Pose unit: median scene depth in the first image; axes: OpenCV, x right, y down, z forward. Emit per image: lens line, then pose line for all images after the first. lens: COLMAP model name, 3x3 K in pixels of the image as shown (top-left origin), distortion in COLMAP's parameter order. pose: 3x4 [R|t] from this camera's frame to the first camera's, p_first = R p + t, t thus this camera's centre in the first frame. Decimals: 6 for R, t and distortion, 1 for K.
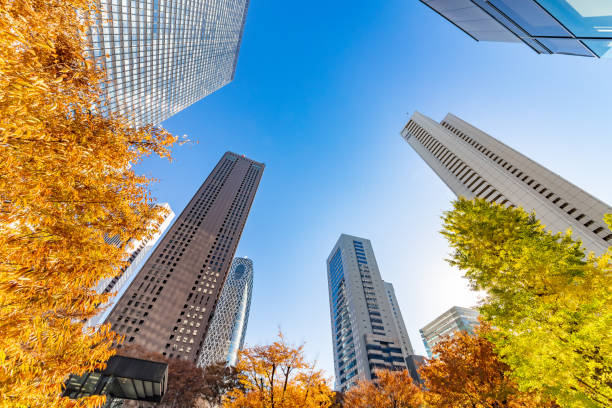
lens RADIAL K [[218.4, 0, 307.5], [0, 218.4, 204.8], [0, 0, 1]] dist [-0.018342, -0.001642]
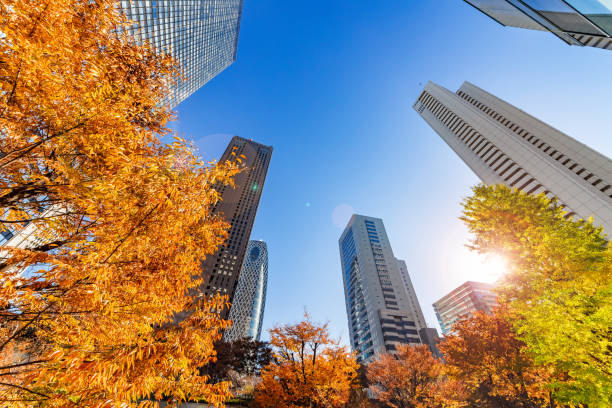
lens RADIAL K [[218.4, 0, 307.1], [0, 218.4, 205.7], [0, 0, 1]] dist [-0.018342, -0.001642]
pose [[0.997929, -0.040982, -0.049580, -0.008388], [0.045307, 0.994956, 0.089493, -0.008635], [0.045662, -0.091554, 0.994753, -0.006939]]
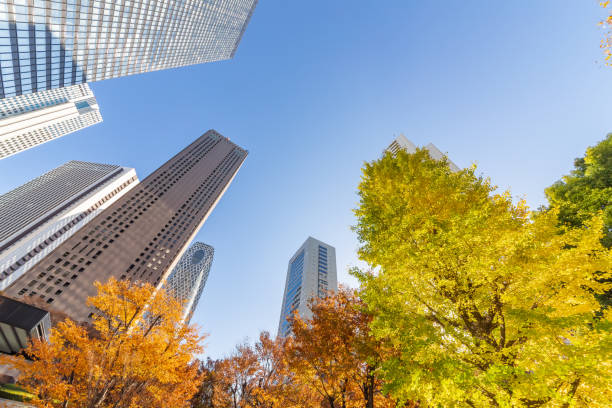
lens RADIAL K [[218.4, 0, 307.7], [0, 218.4, 204.8], [0, 0, 1]] dist [-0.018342, -0.001642]
pose [[0.973254, 0.208322, 0.096839, 0.051421], [-0.206598, 0.978036, -0.027619, 0.041720], [-0.100466, 0.006873, 0.994917, 0.022748]]
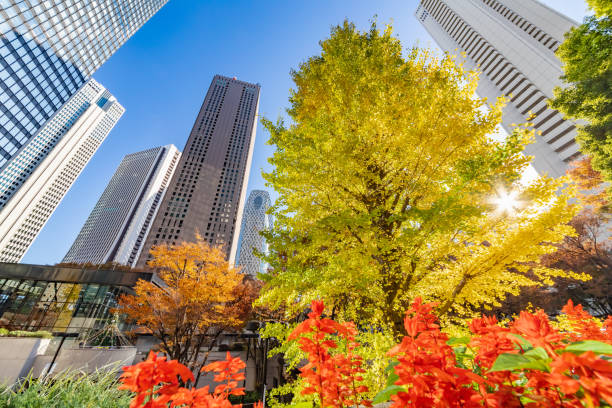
lens RADIAL K [[218.4, 0, 306.9], [0, 218.4, 207.1], [0, 0, 1]] dist [-0.018342, -0.001642]
pose [[0.990433, -0.095471, -0.099640, 0.094380], [0.123224, 0.936903, 0.327153, 0.036143], [0.062119, -0.336301, 0.939704, 0.020987]]
